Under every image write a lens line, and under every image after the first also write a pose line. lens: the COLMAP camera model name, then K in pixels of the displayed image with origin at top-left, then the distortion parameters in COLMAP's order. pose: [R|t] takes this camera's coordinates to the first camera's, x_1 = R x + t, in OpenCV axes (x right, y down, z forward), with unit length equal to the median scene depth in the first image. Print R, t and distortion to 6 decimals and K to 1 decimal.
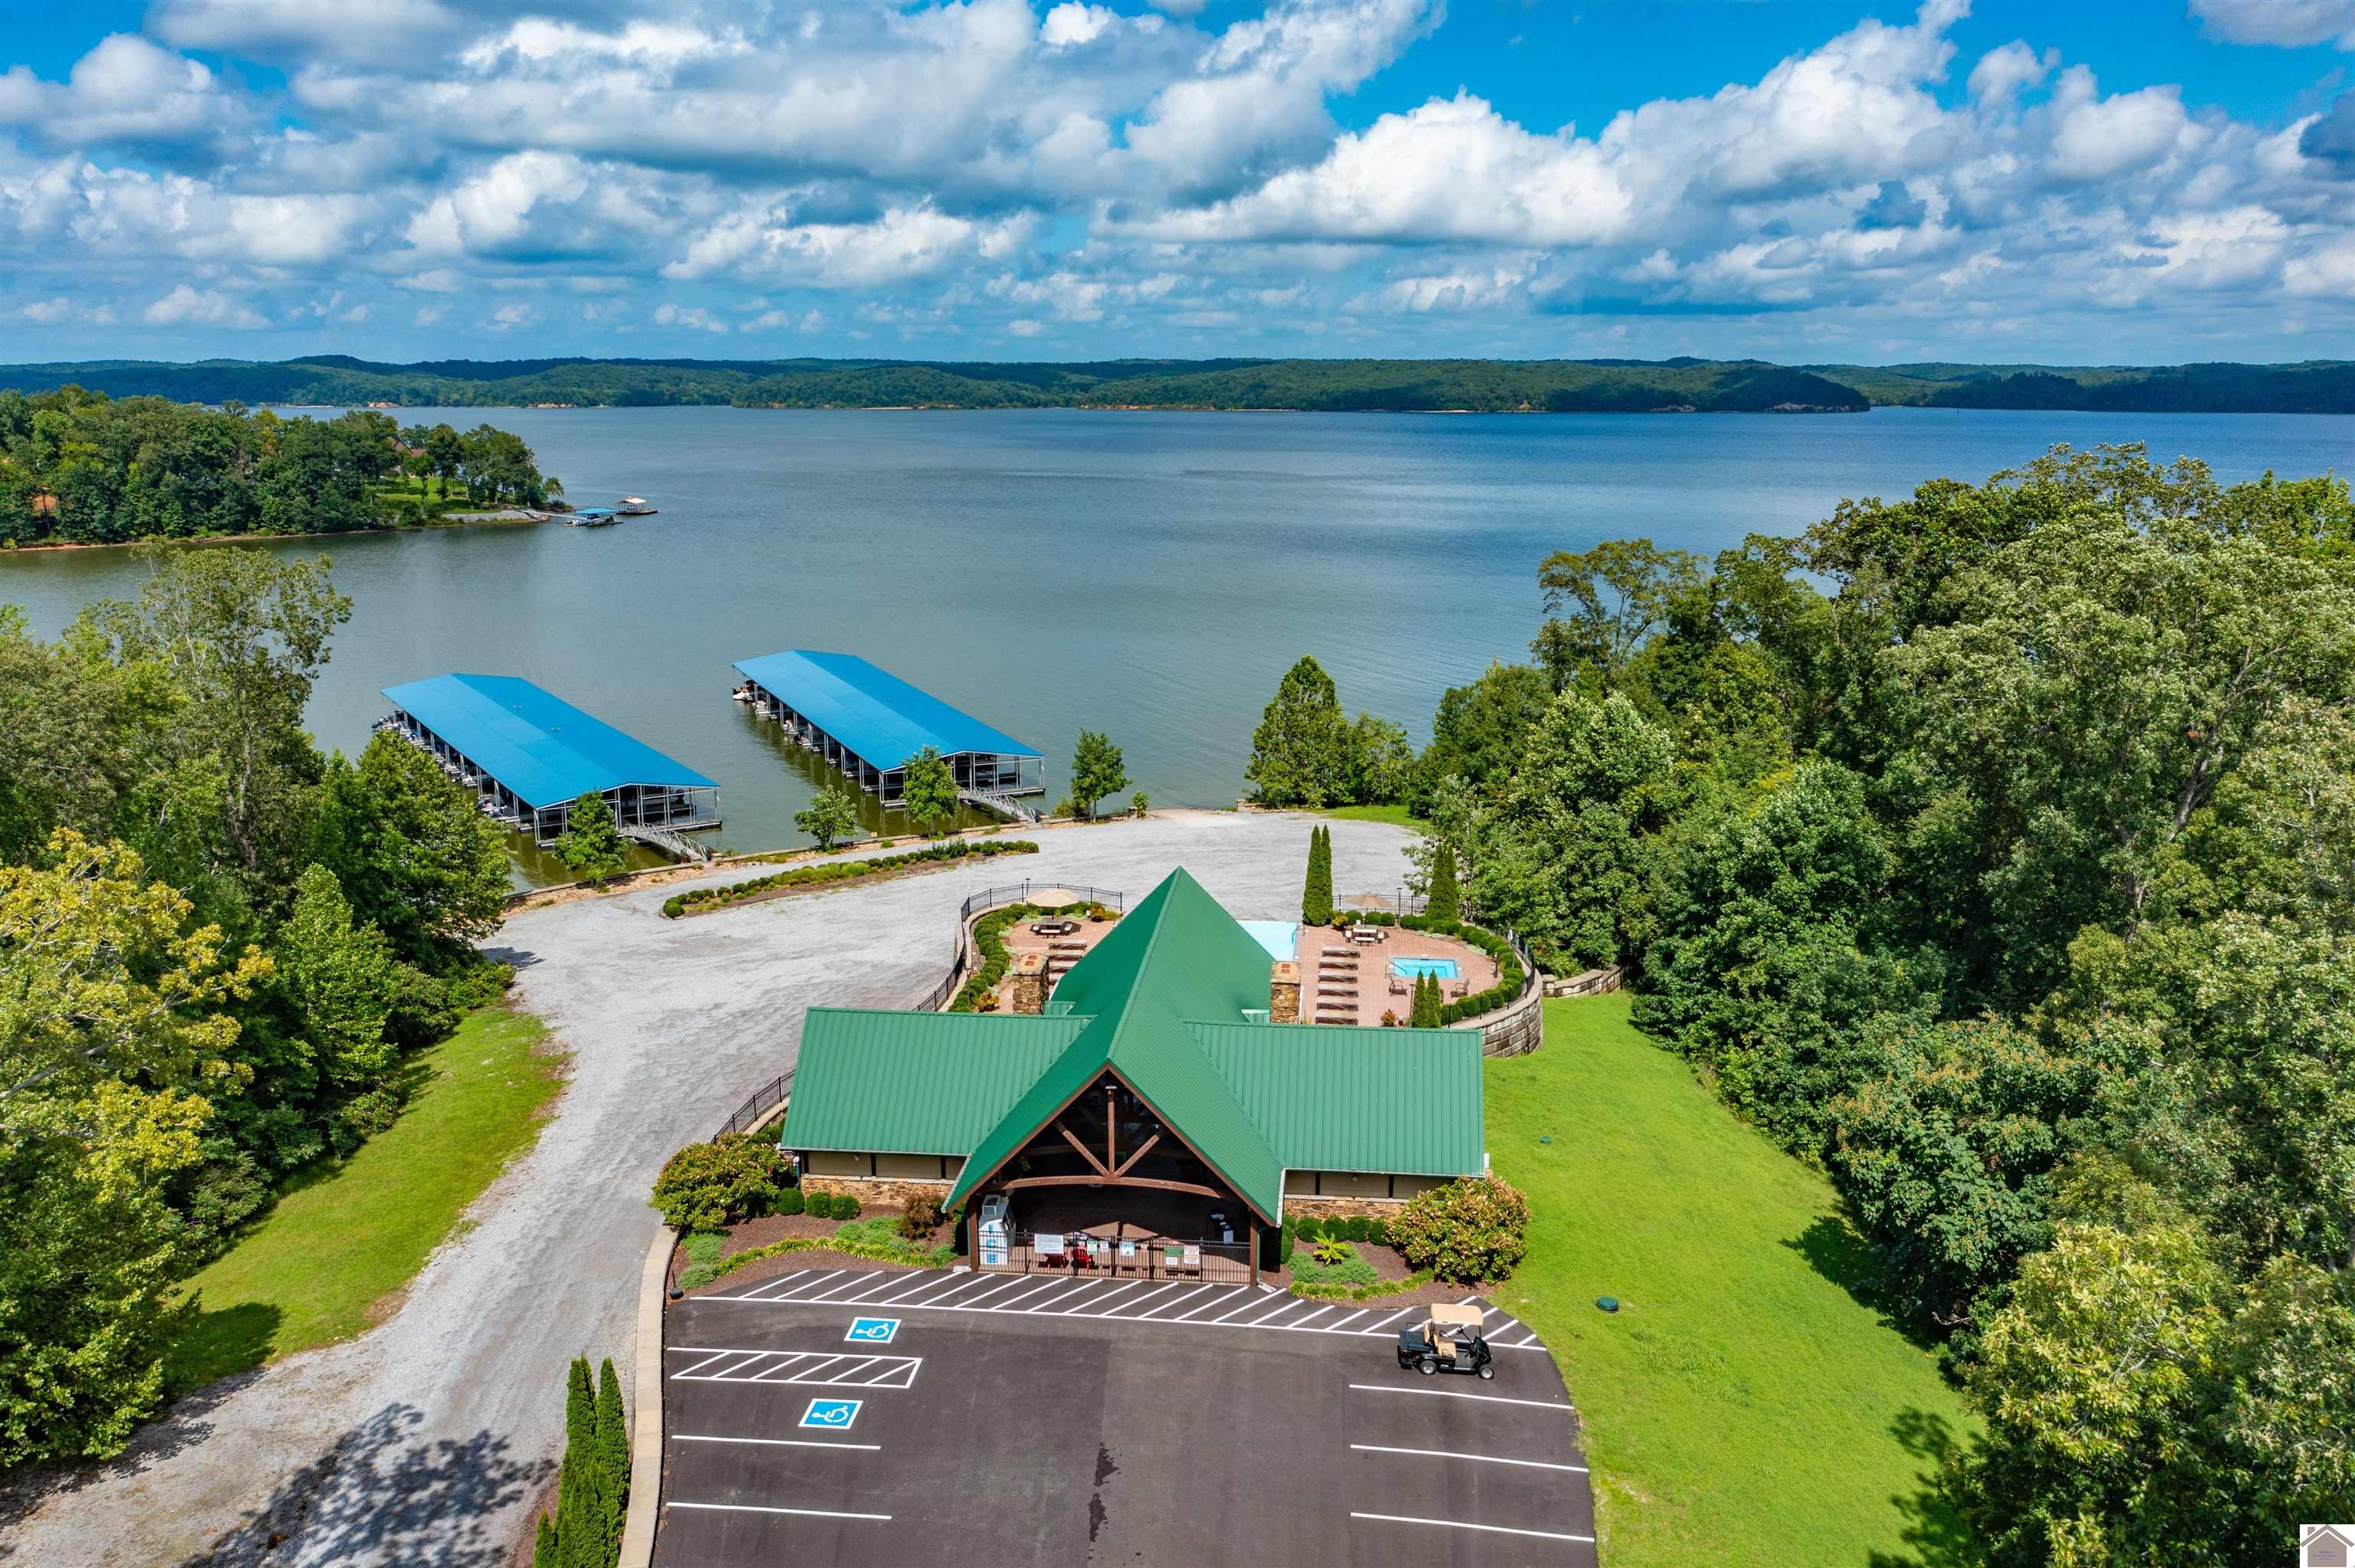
lens RADIAL K [[1901.1, 0, 1177.5], [0, 1901.1, 784.0], [0, 0, 1]] dist [-0.006929, 0.050152]
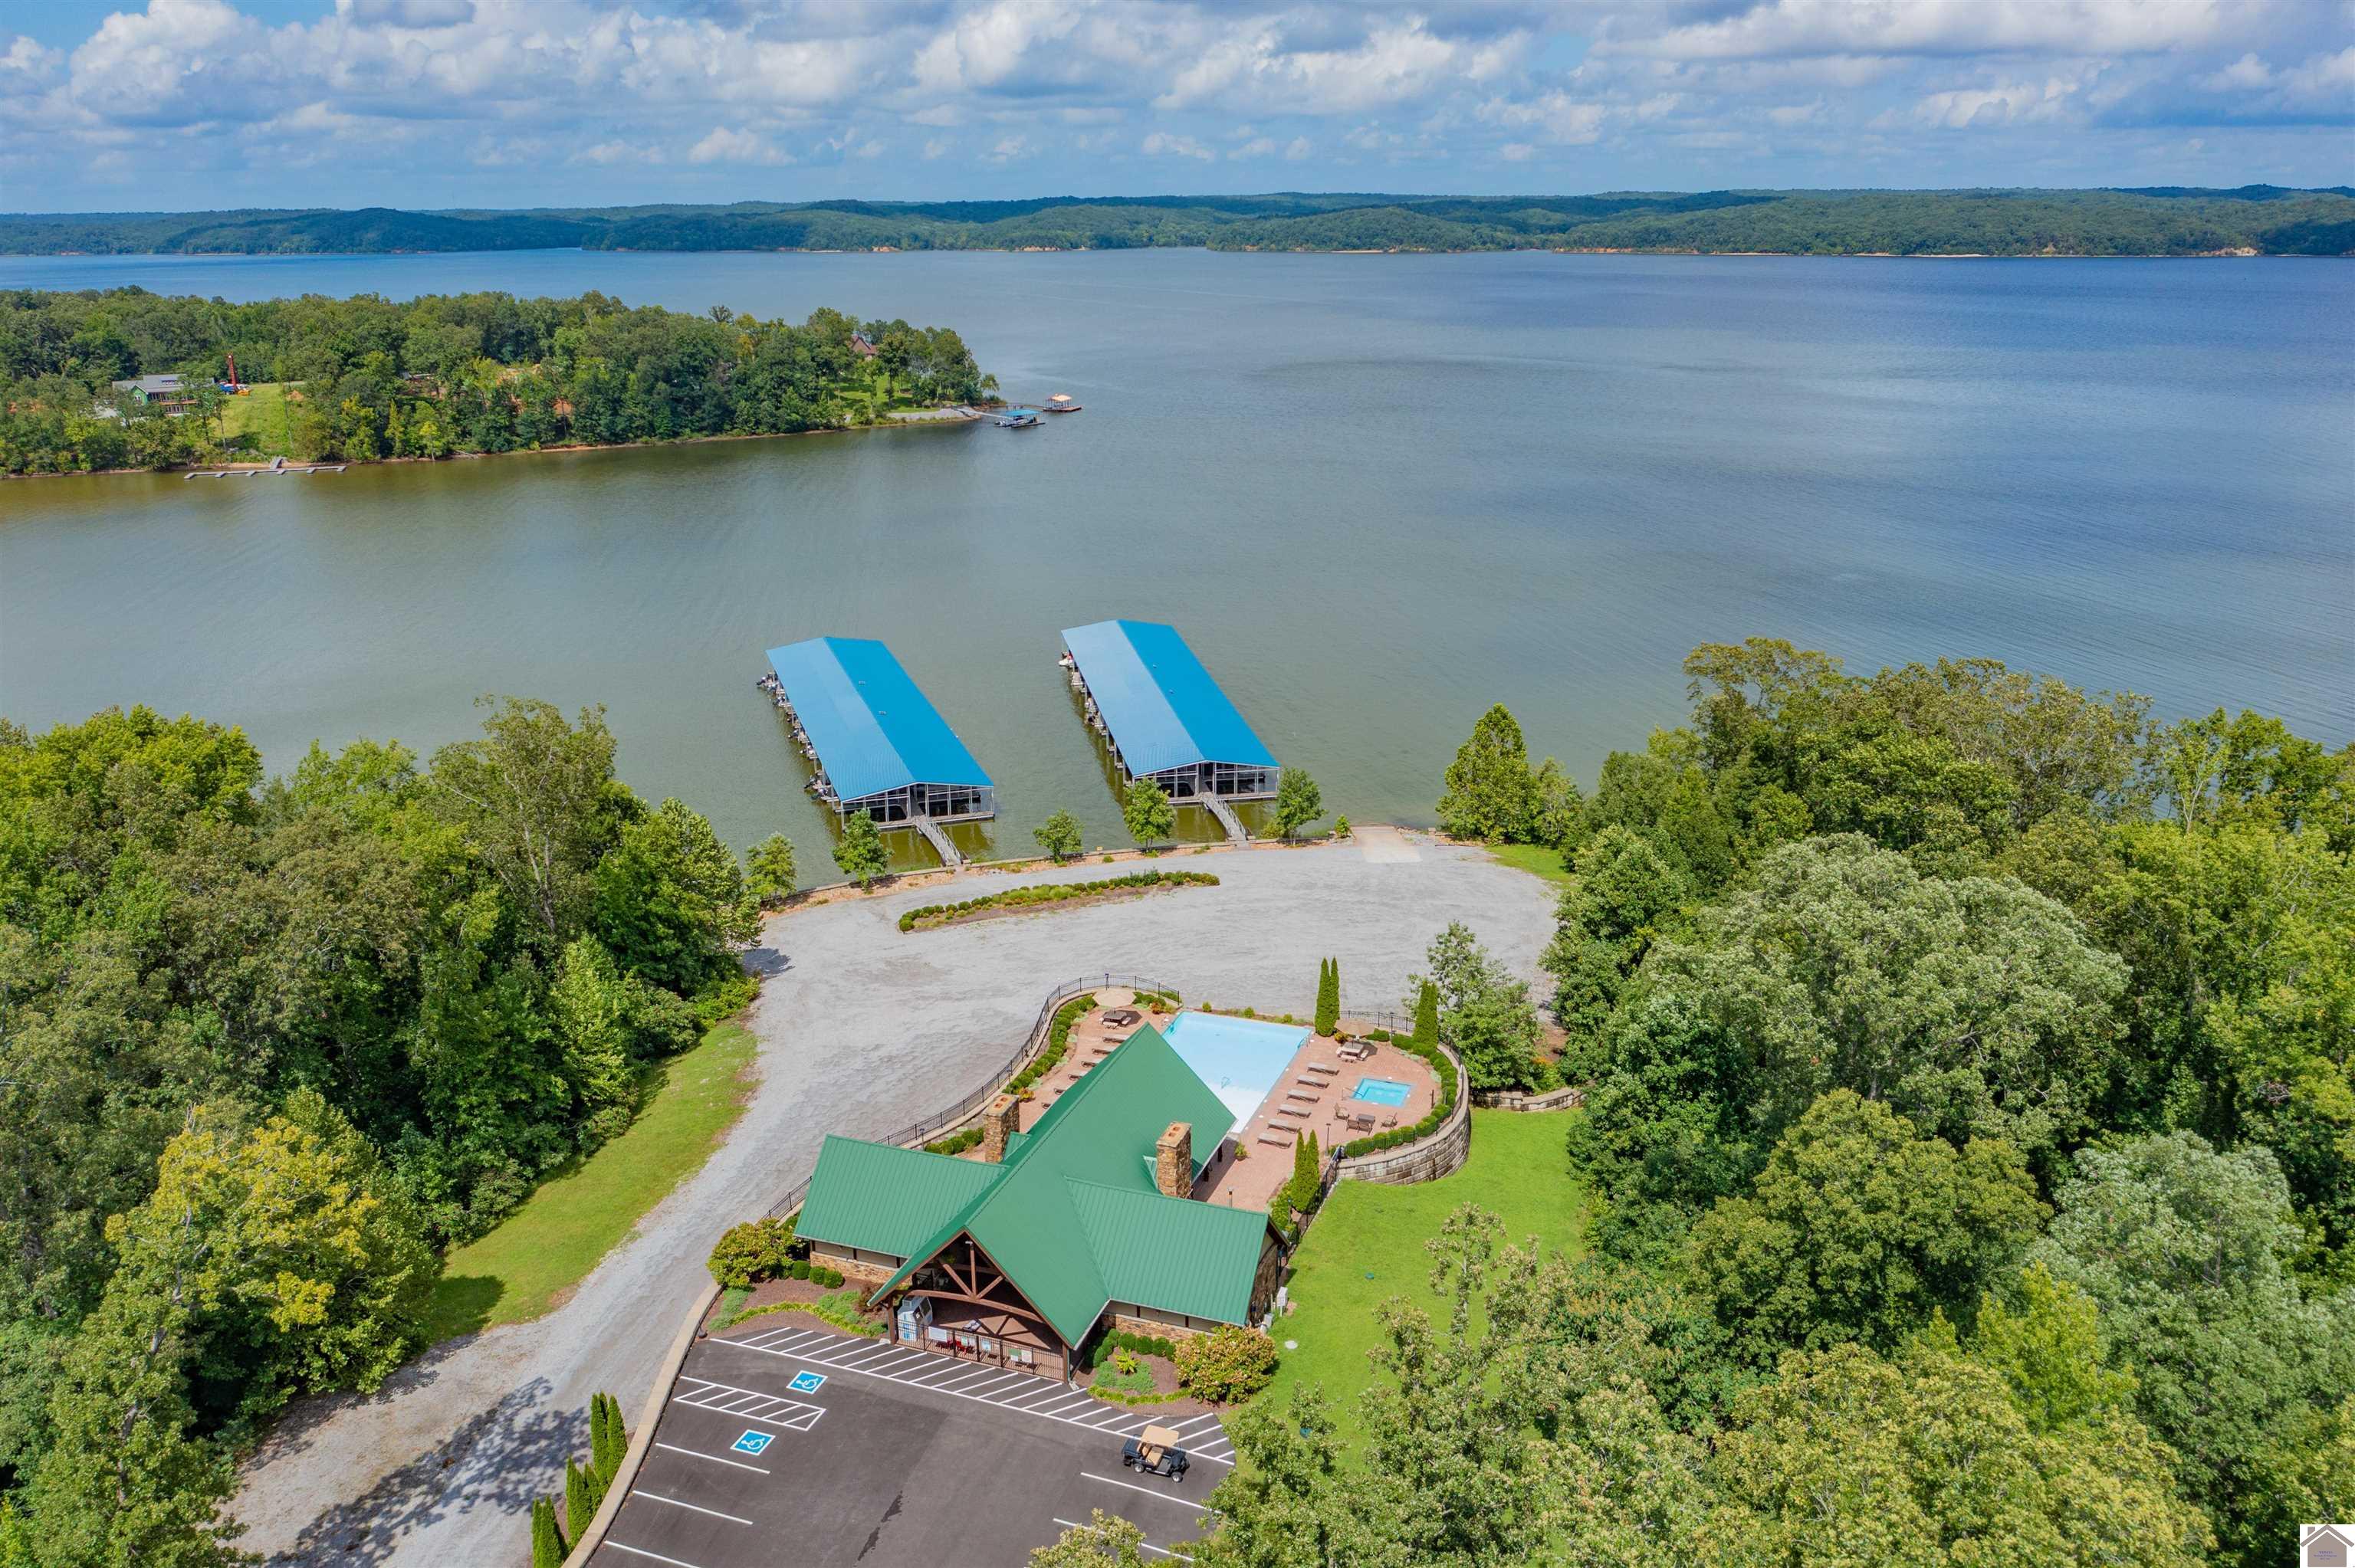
lens RADIAL K [[1907.3, 0, 1171.4], [0, 1907.3, 867.5], [0, 0, 1]] dist [-0.079522, 0.359876]
pose [[0.966825, 0.076262, -0.243792, 0.188802], [-0.042765, 0.989248, 0.139856, -0.141412], [0.251836, -0.124791, 0.959690, -0.136253]]
